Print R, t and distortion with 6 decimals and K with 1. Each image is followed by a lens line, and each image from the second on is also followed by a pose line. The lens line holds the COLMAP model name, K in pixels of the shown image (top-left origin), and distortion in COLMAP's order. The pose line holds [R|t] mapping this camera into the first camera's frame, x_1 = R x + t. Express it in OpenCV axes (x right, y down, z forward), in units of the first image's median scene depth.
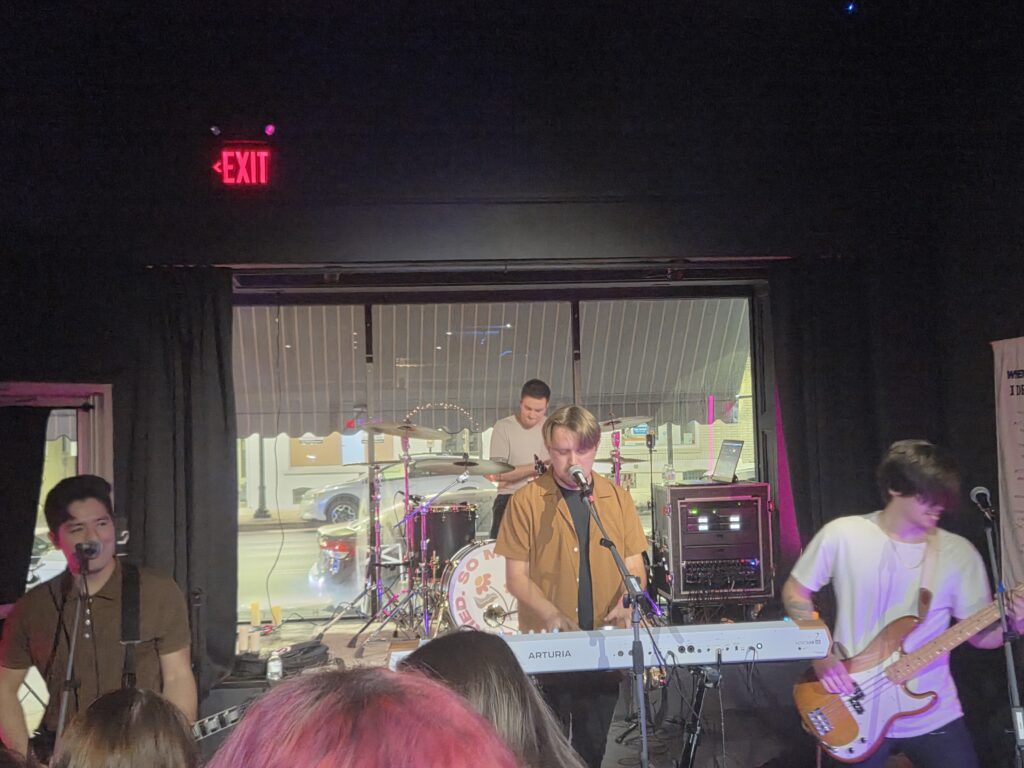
lens RADIAL K [[1238.1, 0, 512.0], [0, 1238.1, 384.0], [0, 0, 1]] dist [-0.004174, 0.003205]
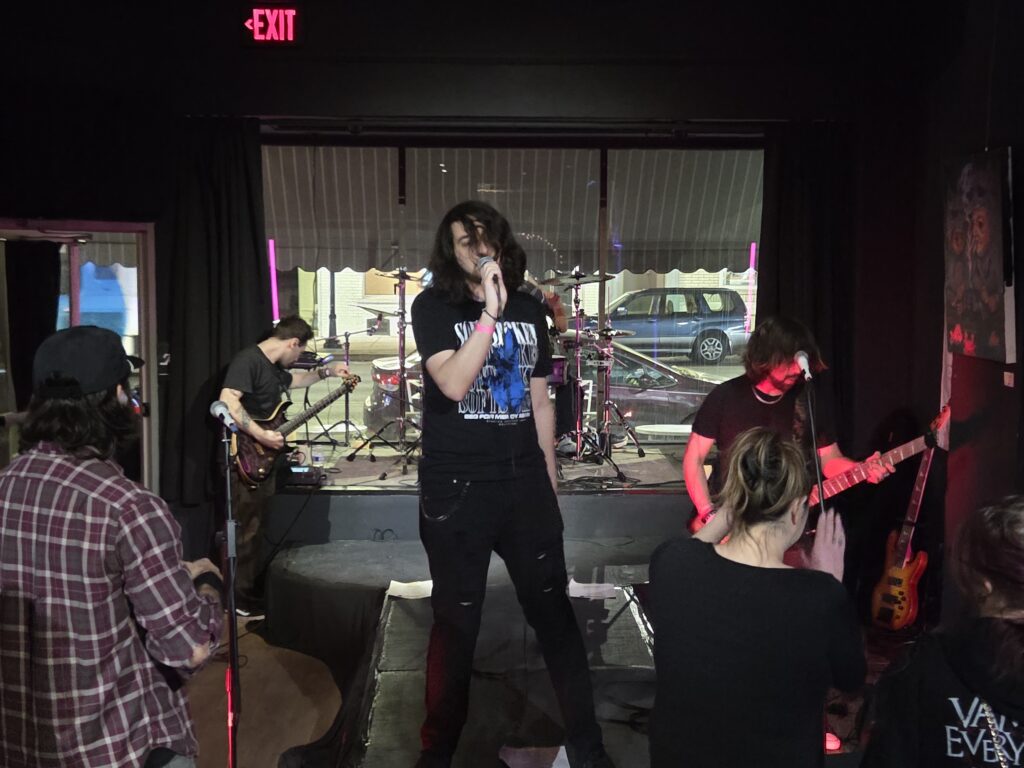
lens RADIAL K [[1369.4, 0, 512.0], [0, 1369.4, 384.0], [0, 0, 1]] dist [0.017436, 0.023599]
pose [[0.996087, 0.041032, -0.078280, 0.075173], [-0.030769, 0.991288, 0.128070, -0.017817], [0.082853, -0.125160, 0.988671, -0.160185]]
